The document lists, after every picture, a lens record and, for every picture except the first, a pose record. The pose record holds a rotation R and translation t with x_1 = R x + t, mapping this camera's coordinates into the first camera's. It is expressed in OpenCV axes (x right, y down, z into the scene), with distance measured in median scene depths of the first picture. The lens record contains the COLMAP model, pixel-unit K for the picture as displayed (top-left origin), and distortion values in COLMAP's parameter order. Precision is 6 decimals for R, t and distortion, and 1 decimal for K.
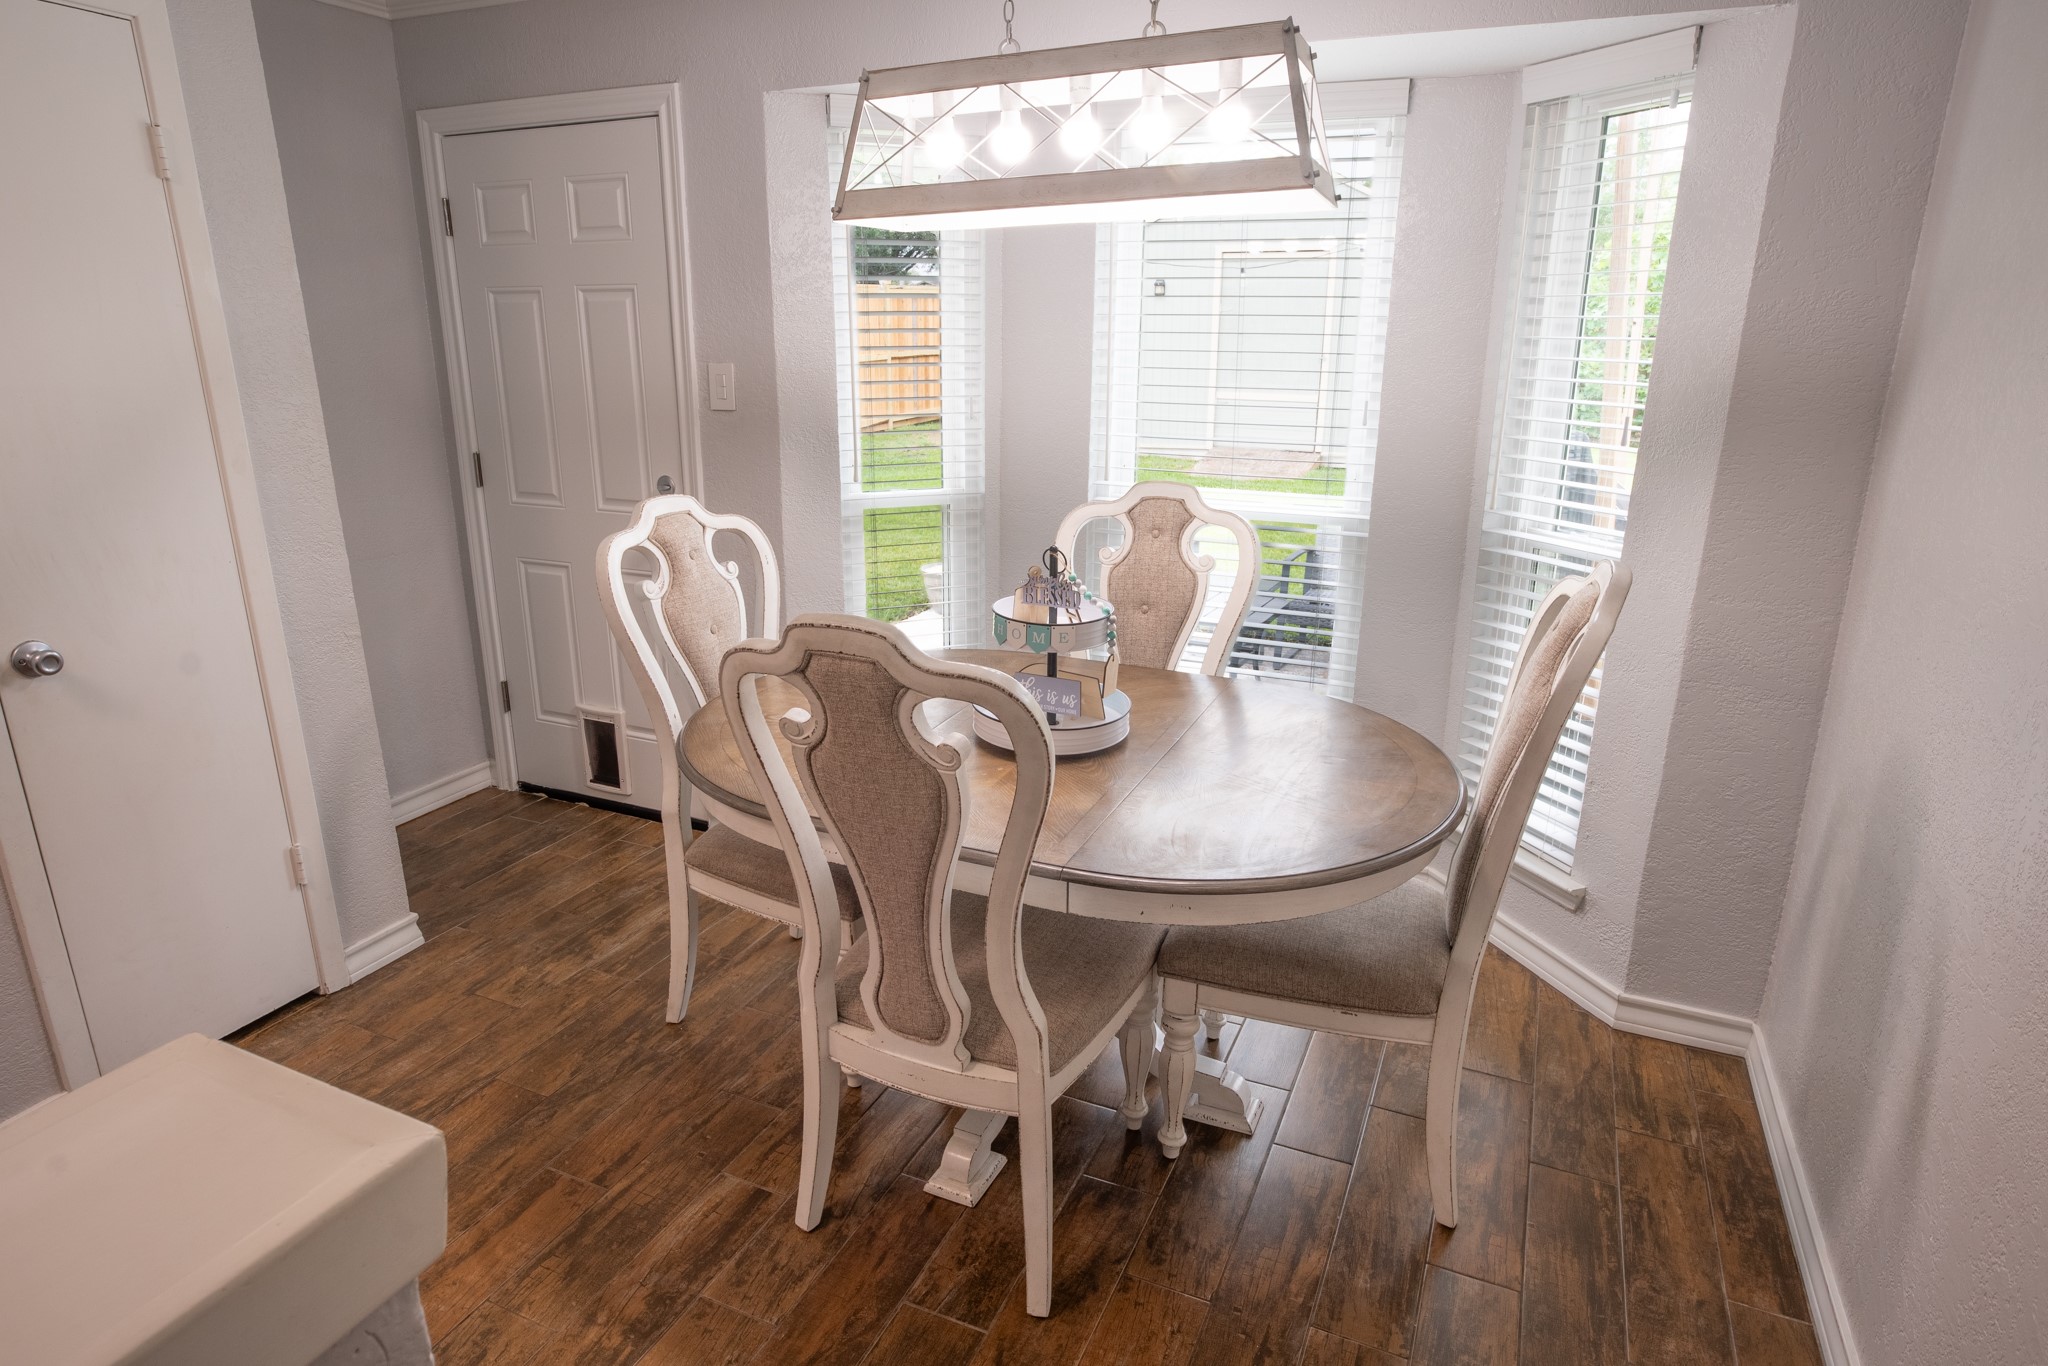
lens RADIAL K [[1184.2, 0, 1020.8], [0, 1184.2, 684.0], [0, 0, 1]] dist [-0.035821, 0.026770]
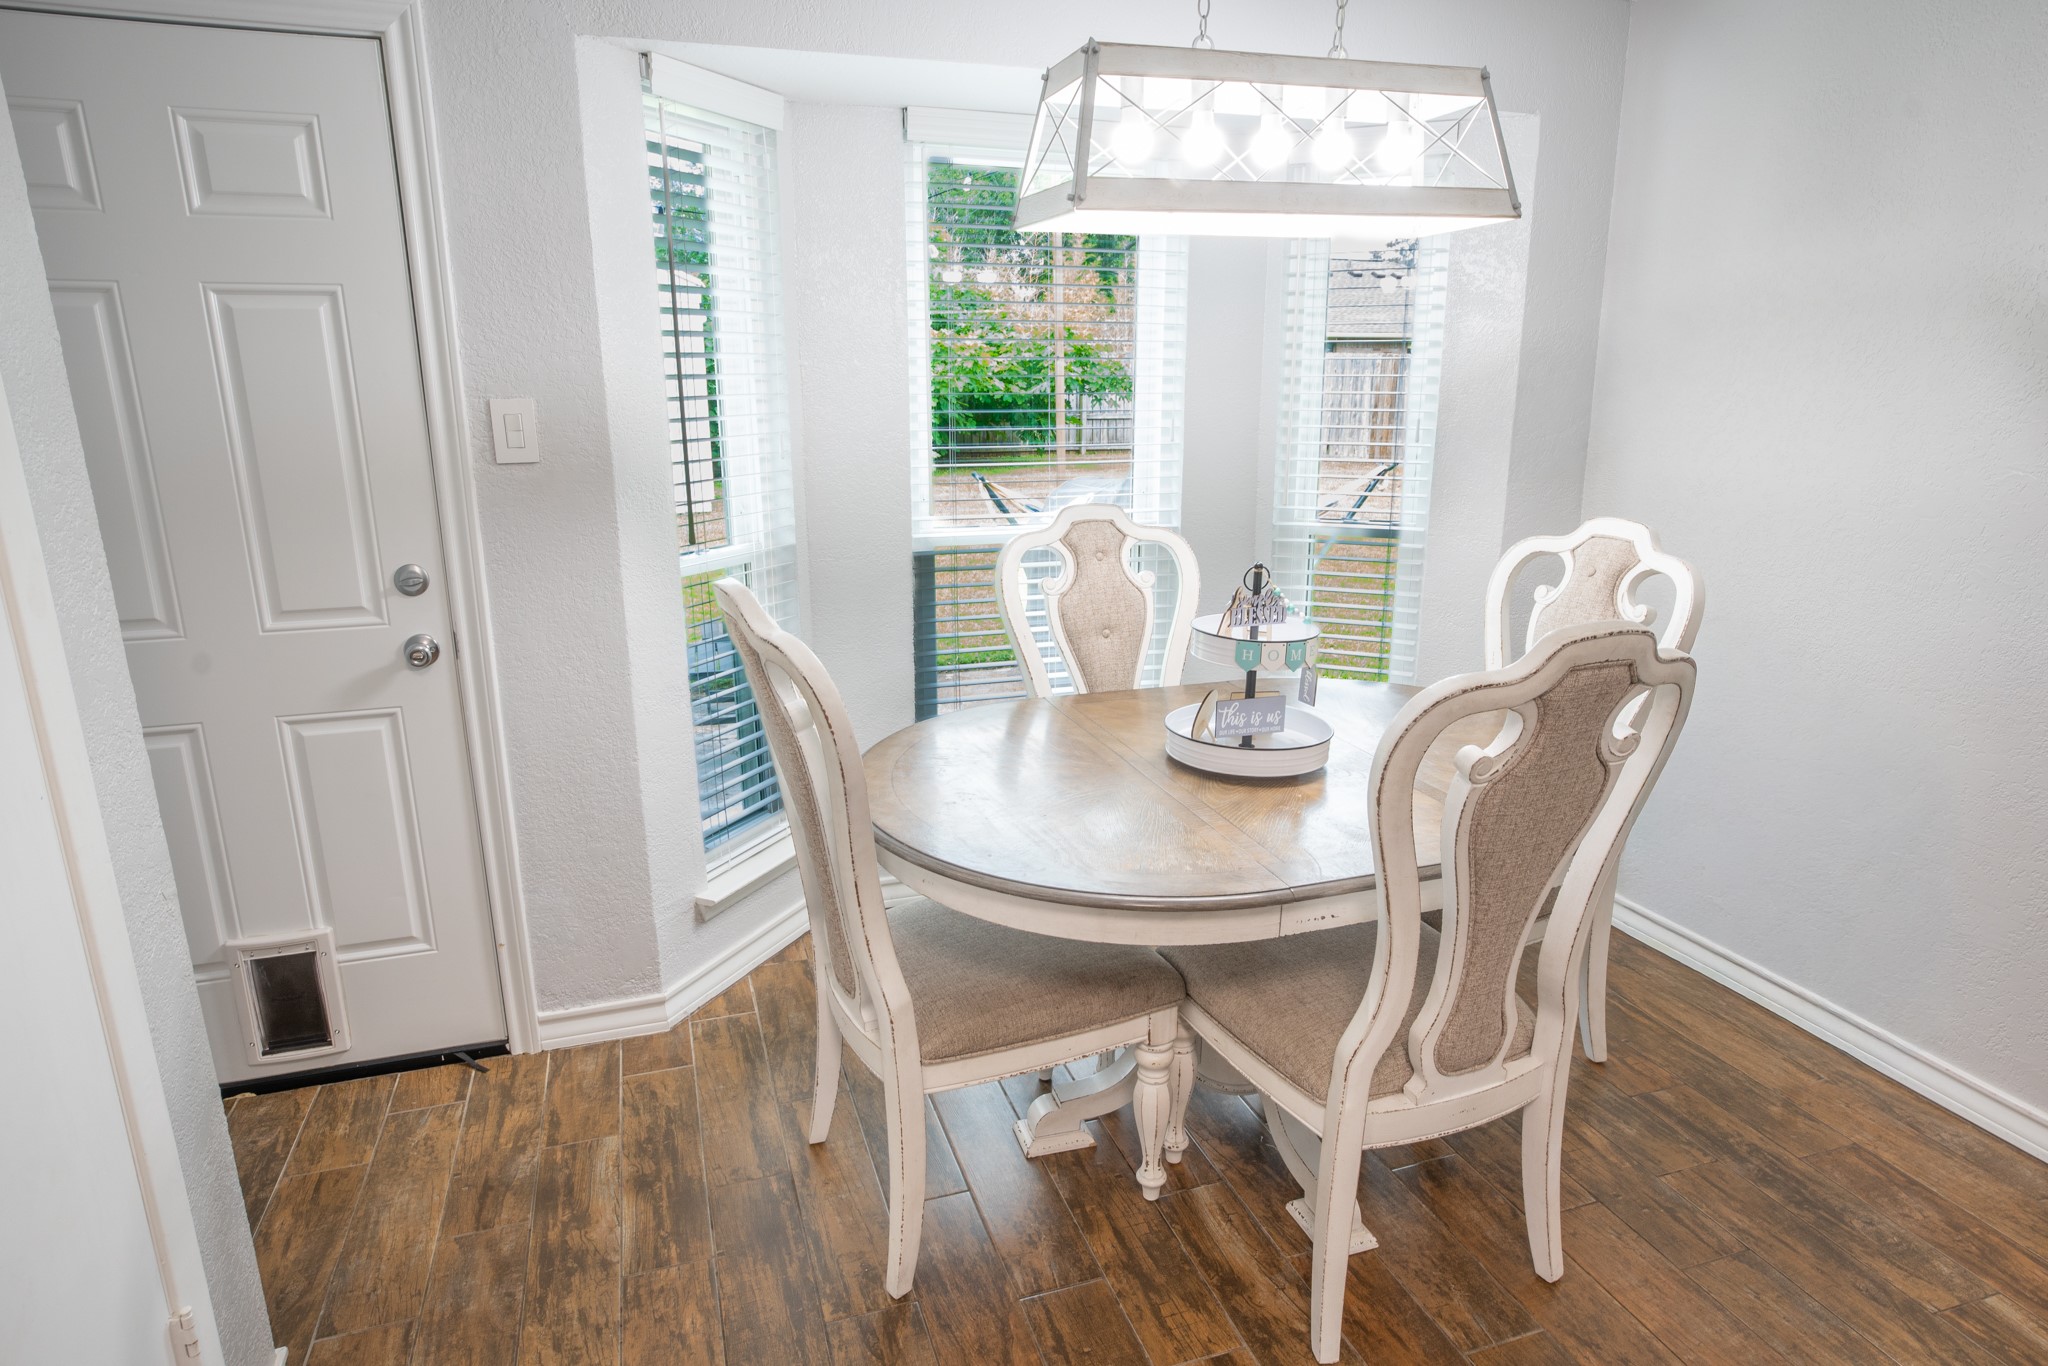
lens RADIAL K [[1184.2, 0, 1020.8], [0, 1184.2, 684.0], [0, 0, 1]] dist [-0.035821, 0.026770]
pose [[0.736963, -0.179160, 0.651756, -0.537388], [0.203691, 0.978274, 0.038596, -0.067560], [-0.644511, 0.104314, 0.757446, 0.281625]]
